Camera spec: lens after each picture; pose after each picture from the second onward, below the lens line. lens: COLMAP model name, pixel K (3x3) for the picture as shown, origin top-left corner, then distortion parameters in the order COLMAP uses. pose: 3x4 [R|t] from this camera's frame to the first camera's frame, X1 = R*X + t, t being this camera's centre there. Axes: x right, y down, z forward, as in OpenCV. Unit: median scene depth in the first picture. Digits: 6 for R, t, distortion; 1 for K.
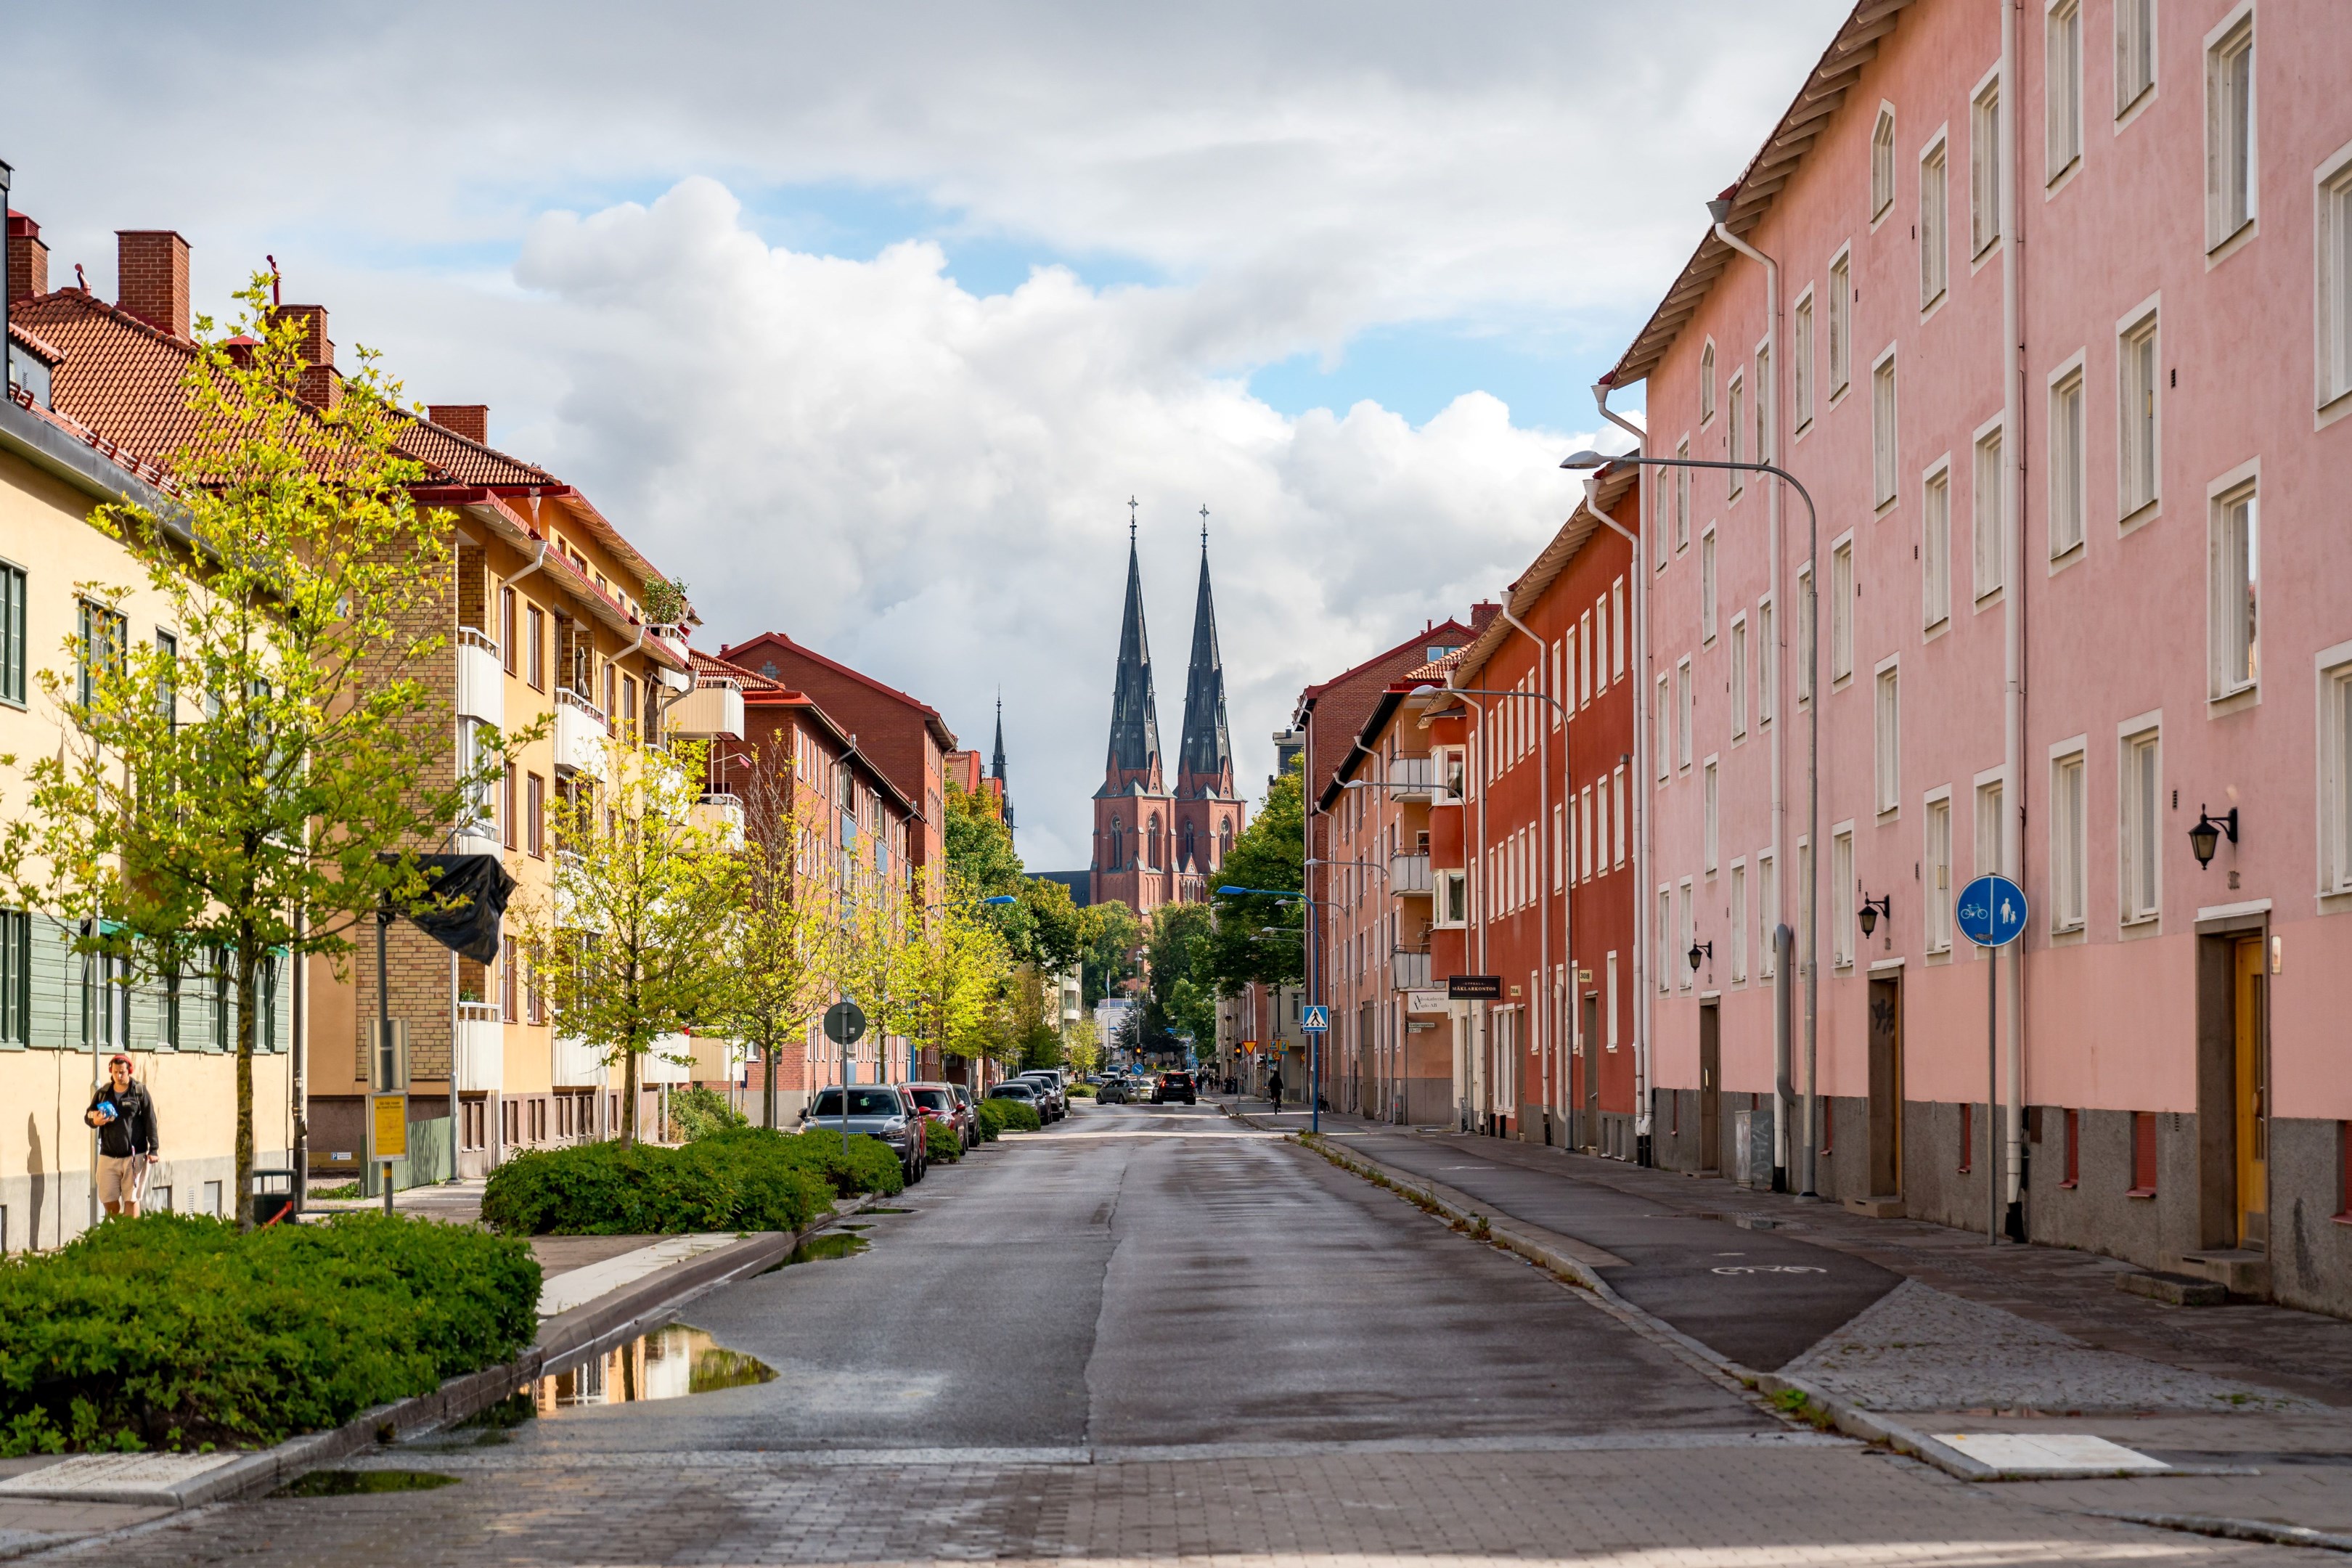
lens RADIAL K [[4641.5, 0, 1176.0], [0, 4641.5, 784.0], [0, 0, 1]] dist [0.012097, 0.111166]
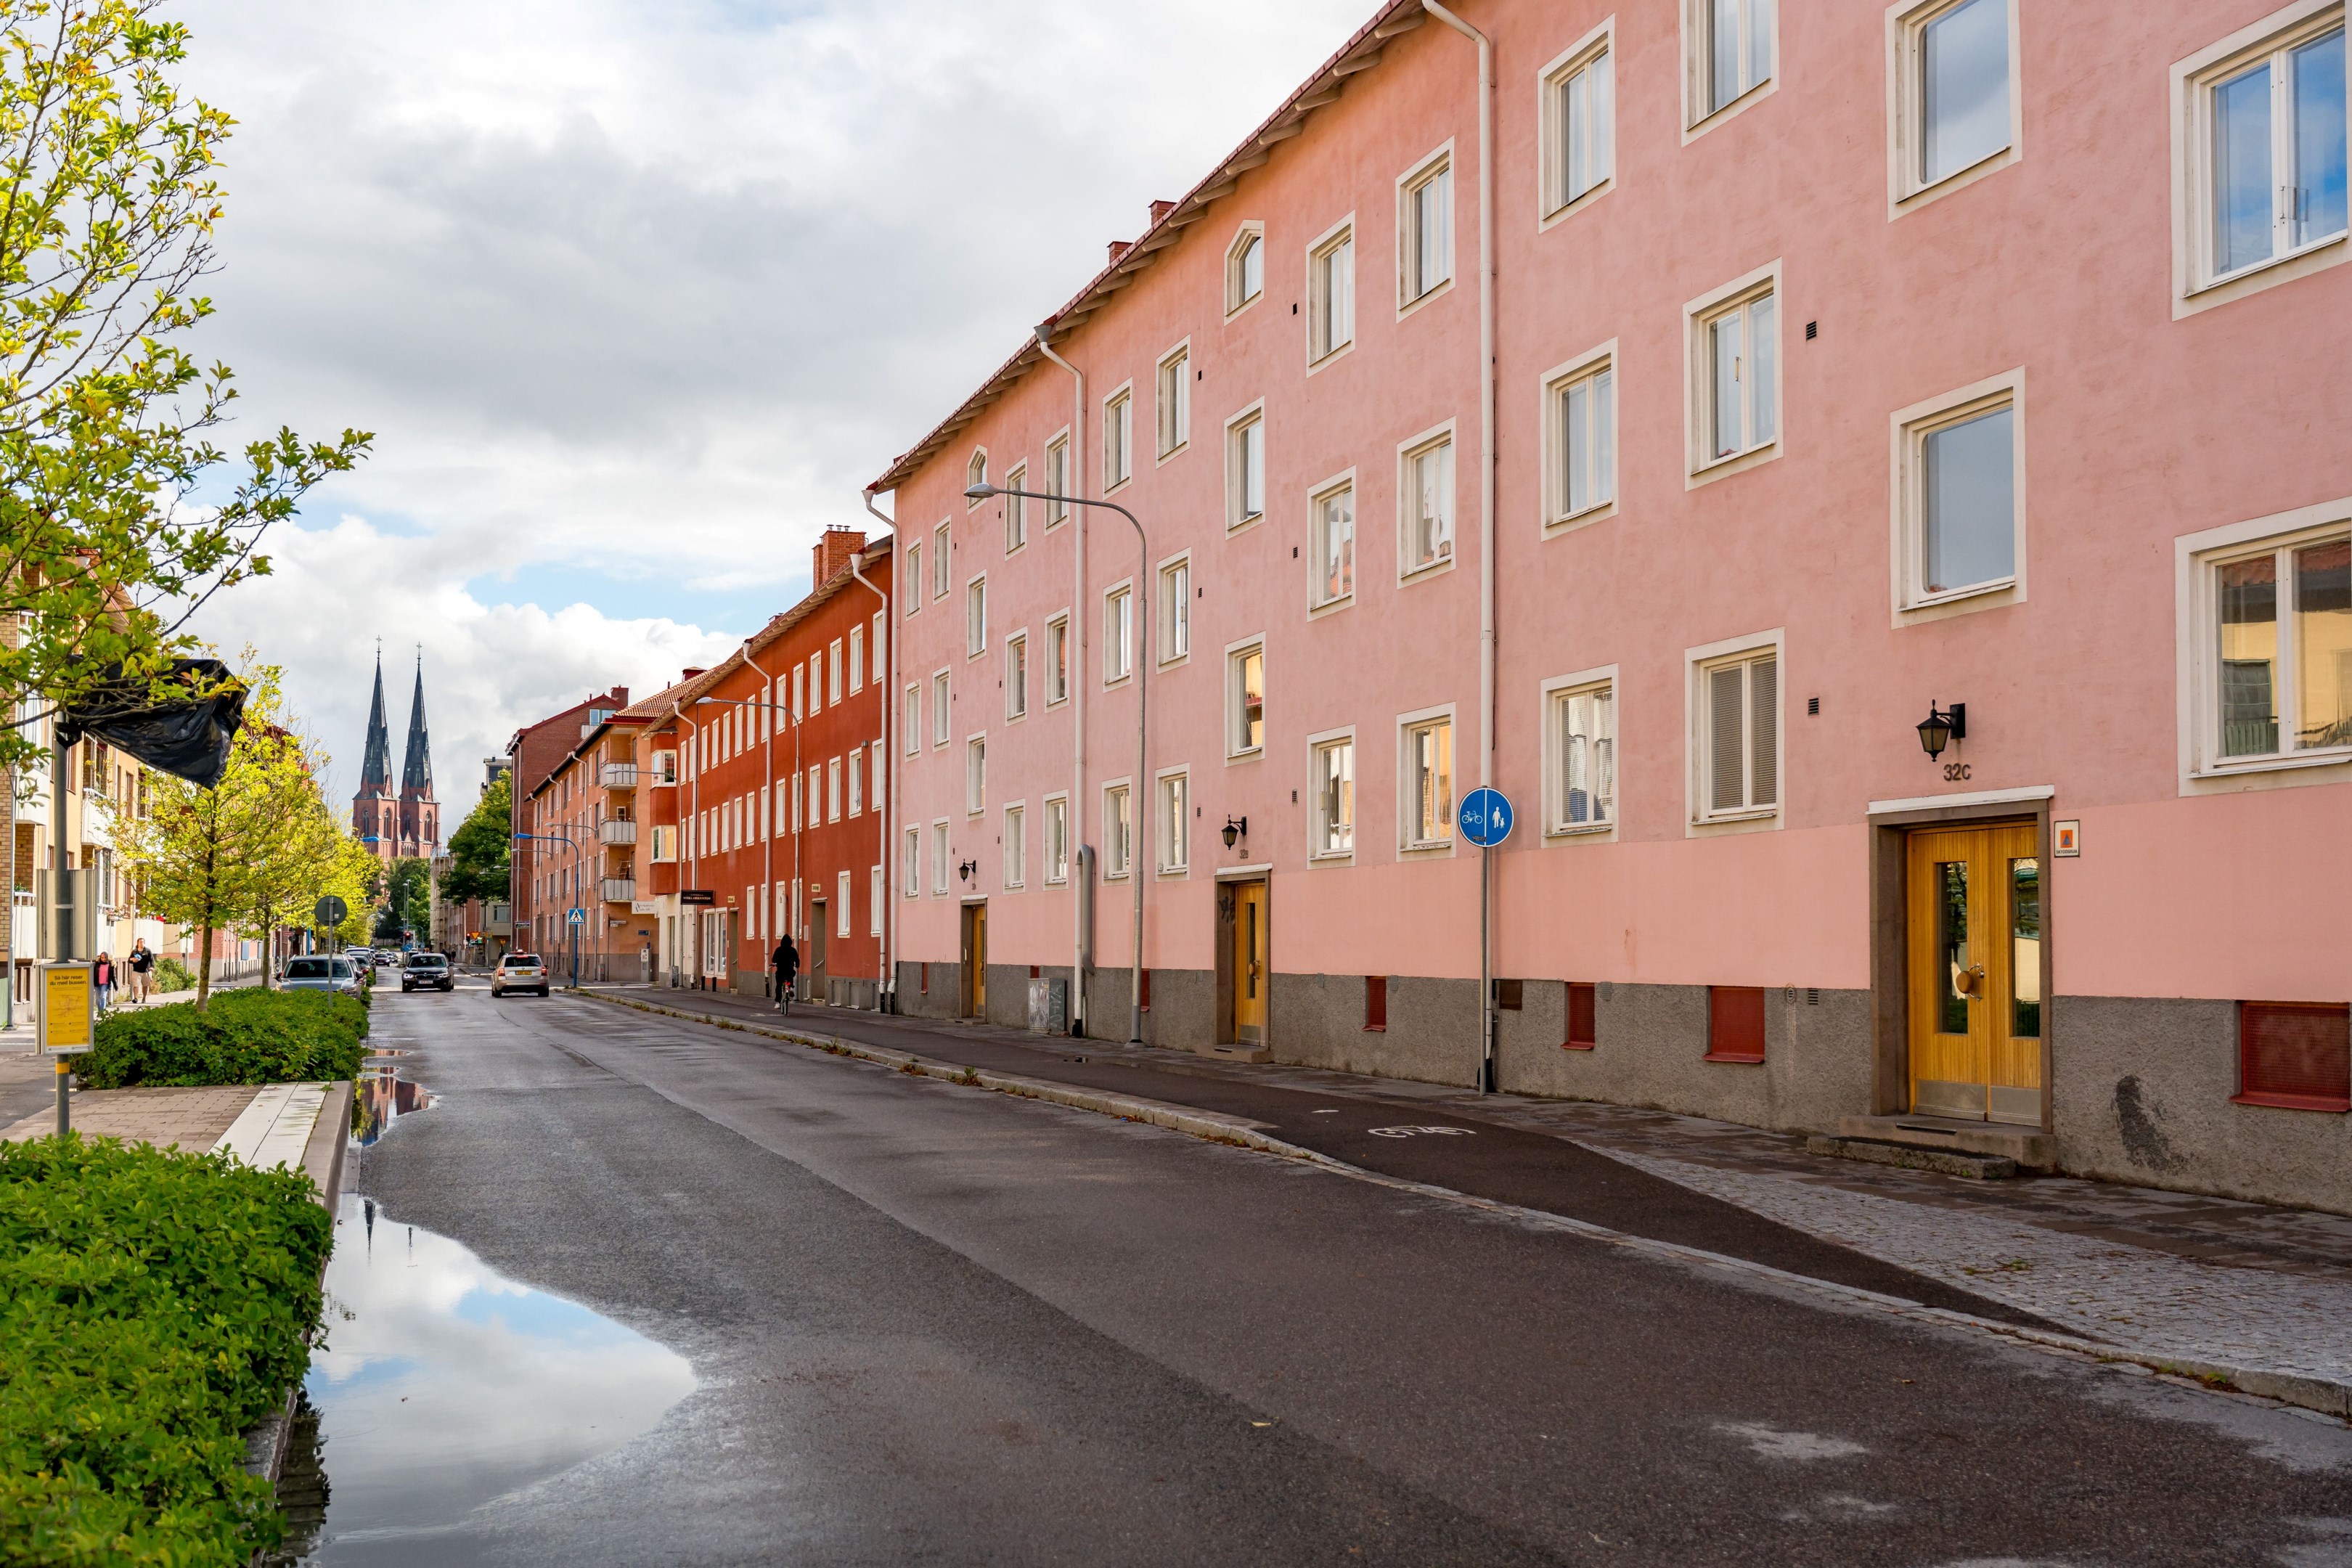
lens RADIAL K [[2360.8, 0, 1180.2], [0, 2360.8, 818.8], [0, 0, 1]] dist [-0.002038, 0.009242]
pose [[0.948003, 0.024199, 0.317339, -0.066827], [-0.025936, 0.999663, 0.001248, 0.020828], [-0.317202, -0.009413, 0.948311, 0.319605]]
